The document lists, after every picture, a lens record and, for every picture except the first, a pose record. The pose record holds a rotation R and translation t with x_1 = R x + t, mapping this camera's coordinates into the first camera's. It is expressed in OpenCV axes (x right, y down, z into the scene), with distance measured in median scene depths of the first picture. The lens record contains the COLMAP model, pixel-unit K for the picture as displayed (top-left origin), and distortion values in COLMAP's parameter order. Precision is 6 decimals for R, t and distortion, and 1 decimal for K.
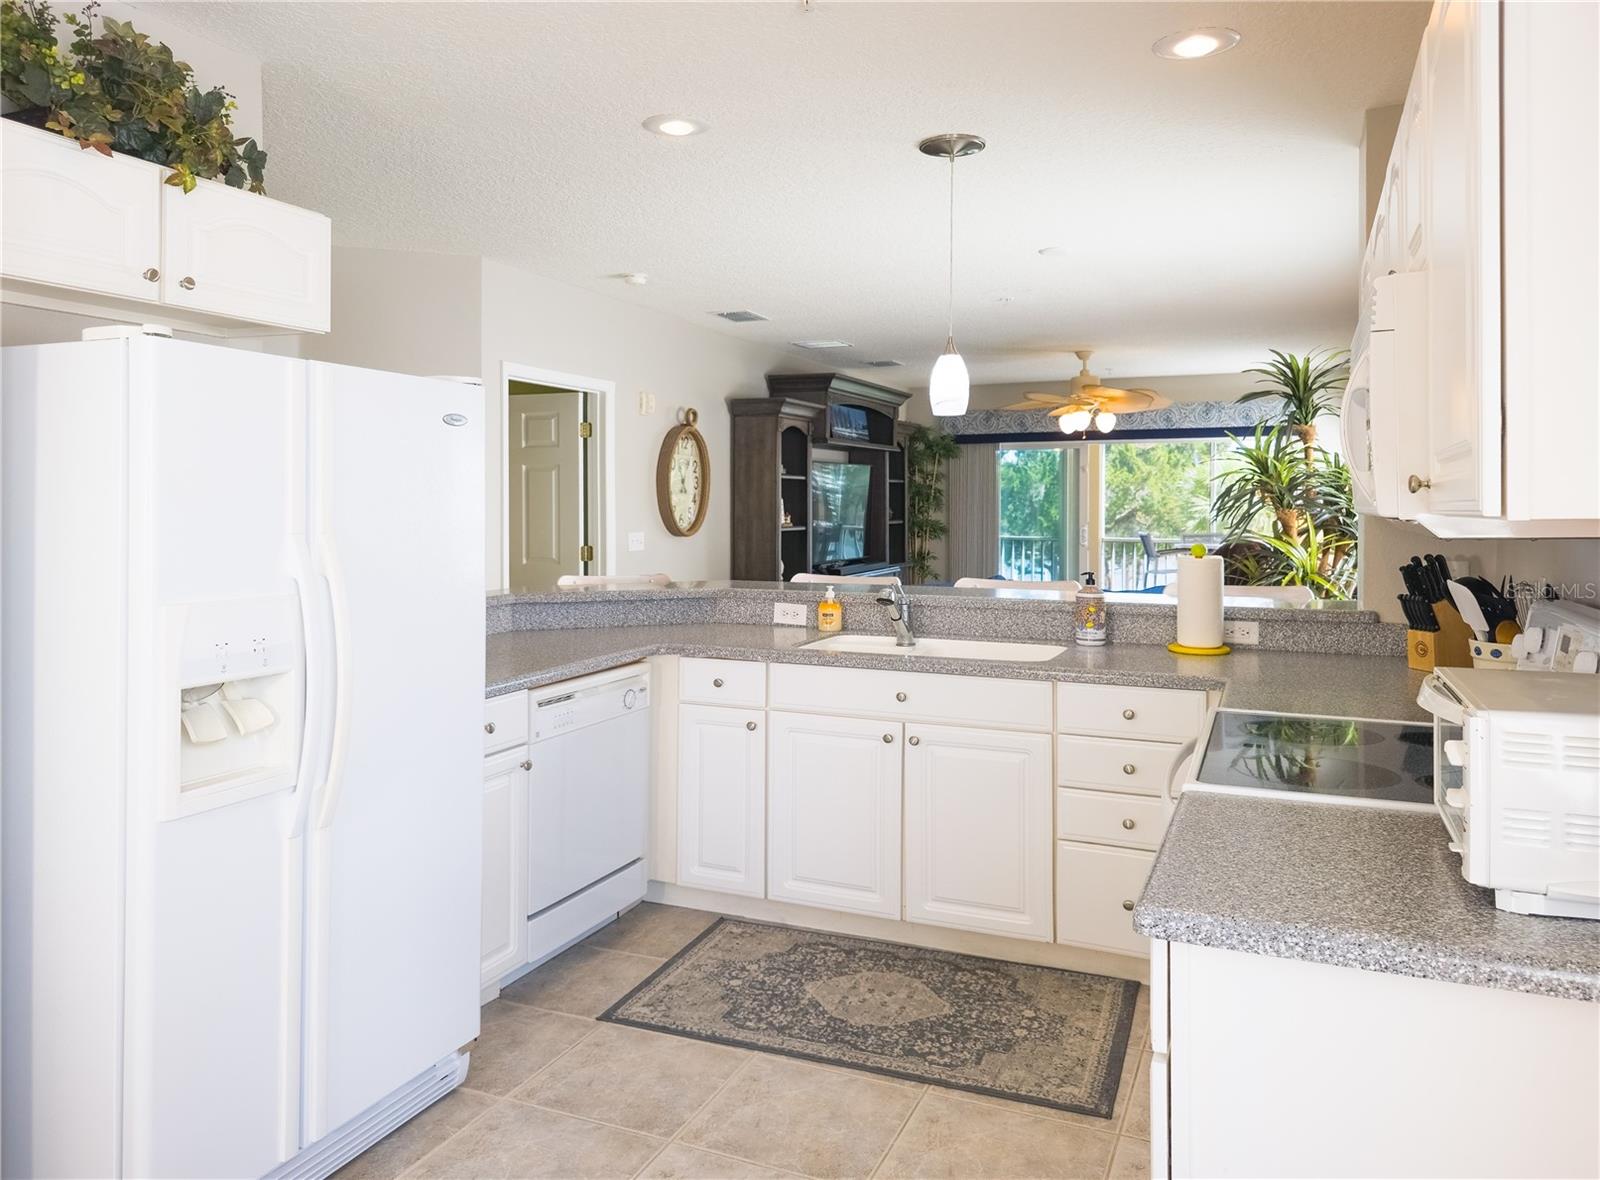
lens RADIAL K [[1221.2, 0, 799.9], [0, 1221.2, 512.4], [0, 0, 1]] dist [0.052043, -0.002198]
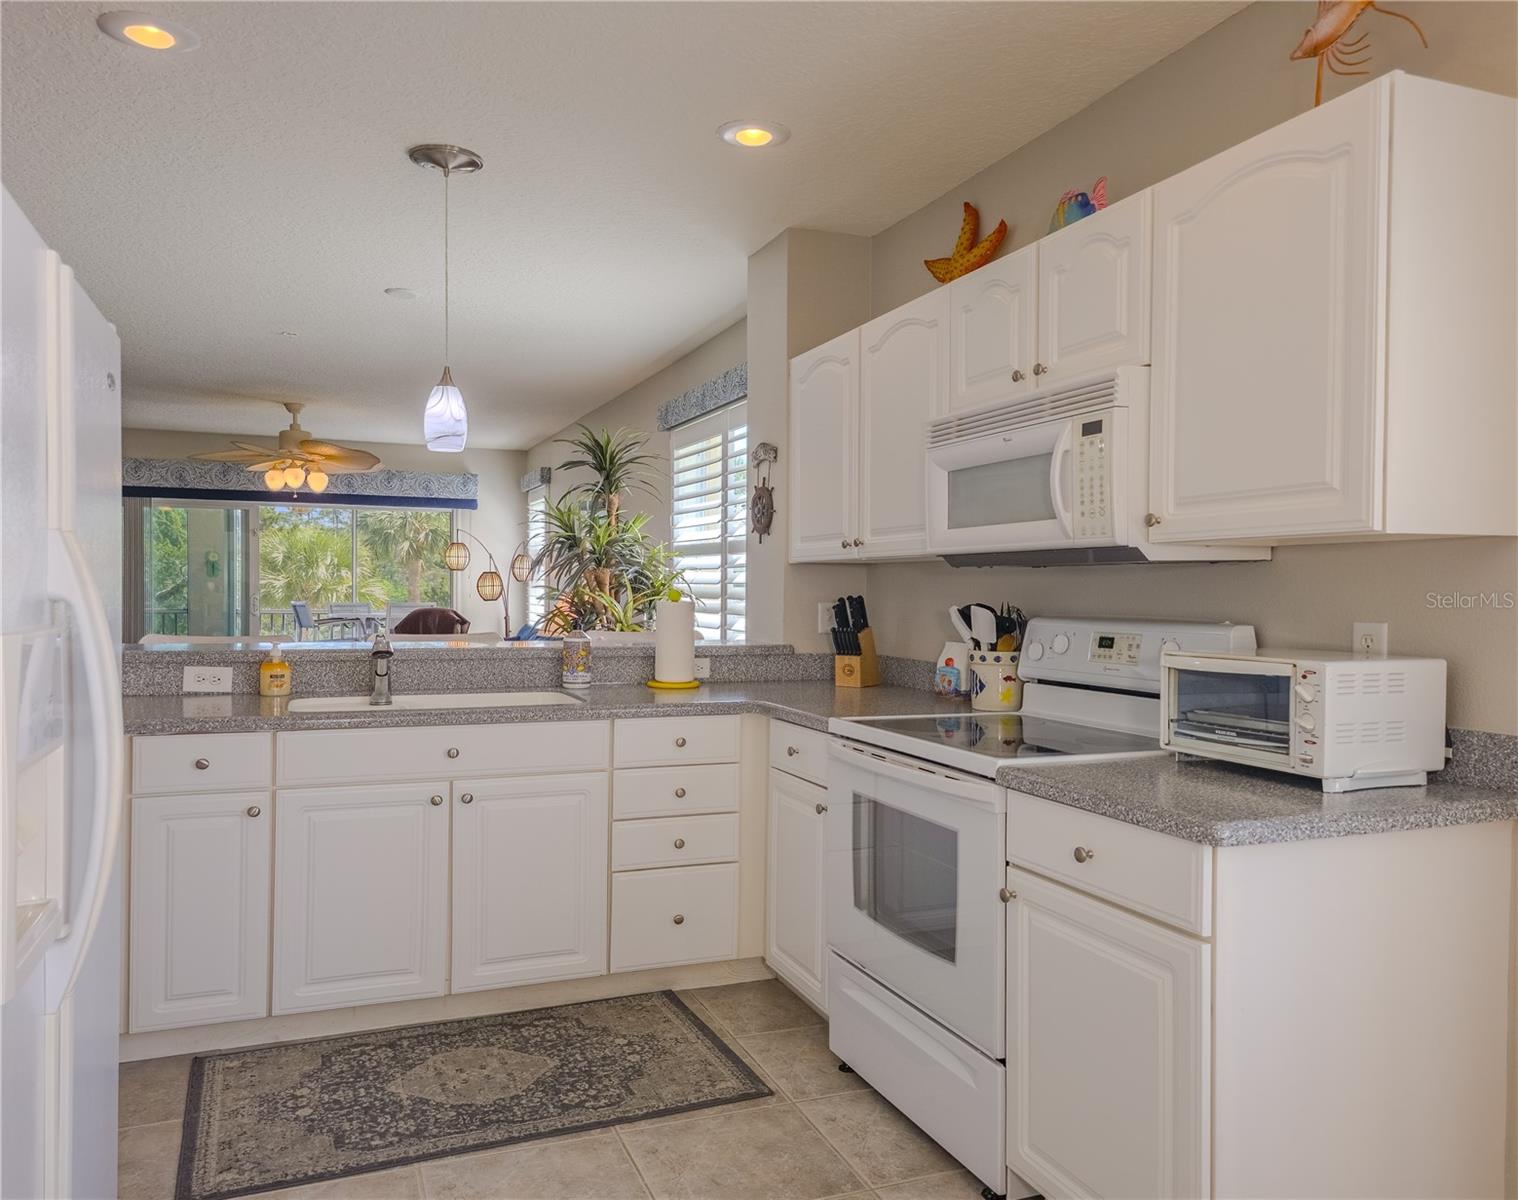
lens RADIAL K [[1182.0, 0, 819.4], [0, 1182.0, 607.2], [0, 0, 1]] dist [0.035485, -0.002468]
pose [[0.682325, -0.006982, 0.731016, -0.396160], [-0.000408, 0.999951, 0.009931, 0.033680], [-0.731049, -0.007074, 0.682289, 0.196382]]
